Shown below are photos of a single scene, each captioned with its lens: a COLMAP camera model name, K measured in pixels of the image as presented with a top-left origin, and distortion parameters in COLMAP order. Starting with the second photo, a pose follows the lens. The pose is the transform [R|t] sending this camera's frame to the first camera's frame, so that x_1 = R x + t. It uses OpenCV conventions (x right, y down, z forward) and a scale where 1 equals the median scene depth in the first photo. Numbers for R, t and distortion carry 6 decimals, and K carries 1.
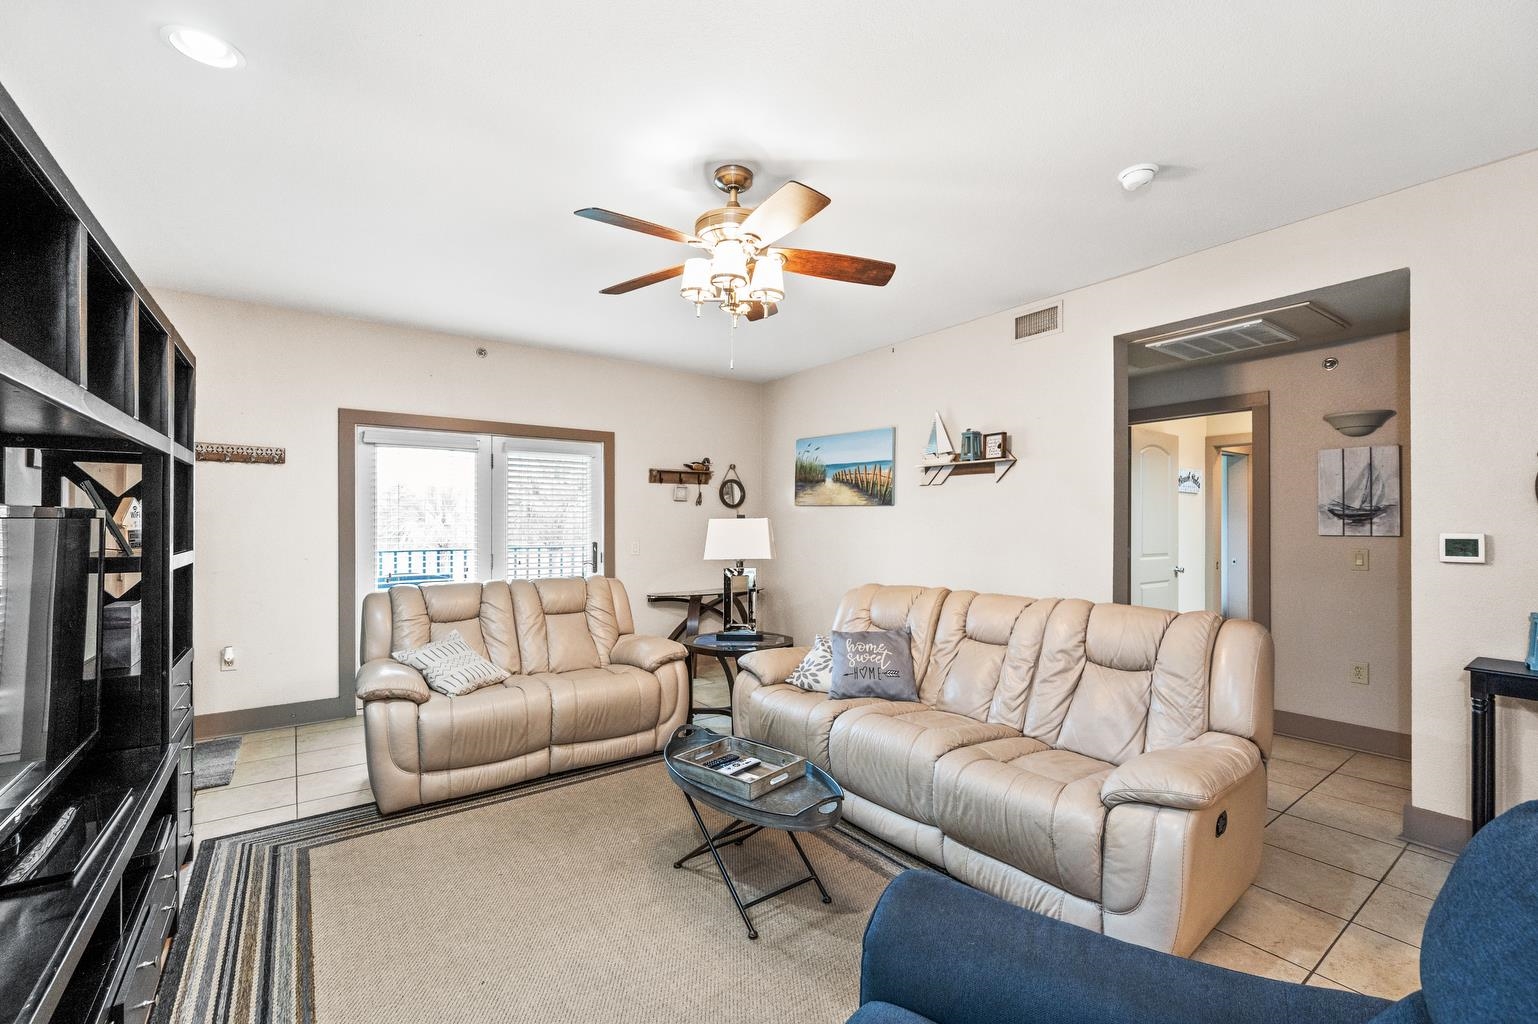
lens RADIAL K [[646.8, 0, 772.2], [0, 646.8, 521.8], [0, 0, 1]] dist [-0.001159, -0.000095]
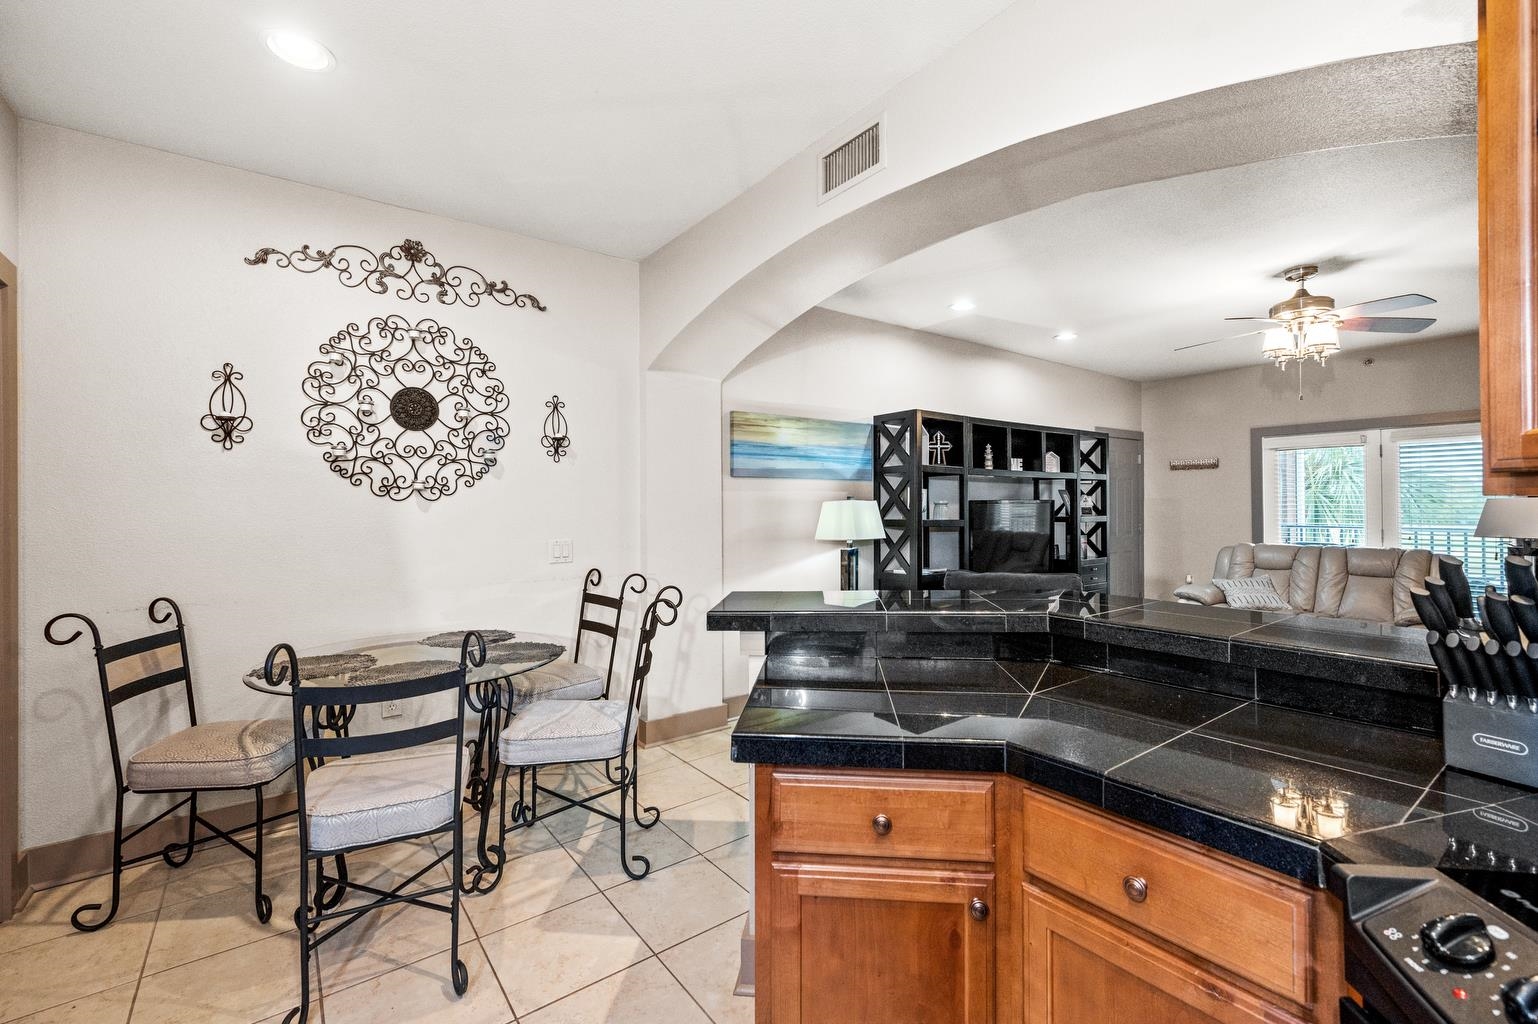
lens RADIAL K [[658.9, 0, 769.0], [0, 658.9, 512.0], [0, 0, 1]] dist [-0.001146, -0.000146]
pose [[0.013037, 0.004494, -0.999905, 1.022242], [0.008200, 0.999956, 0.004601, 0.004451], [0.999881, -0.008259, 0.013000, -0.180897]]
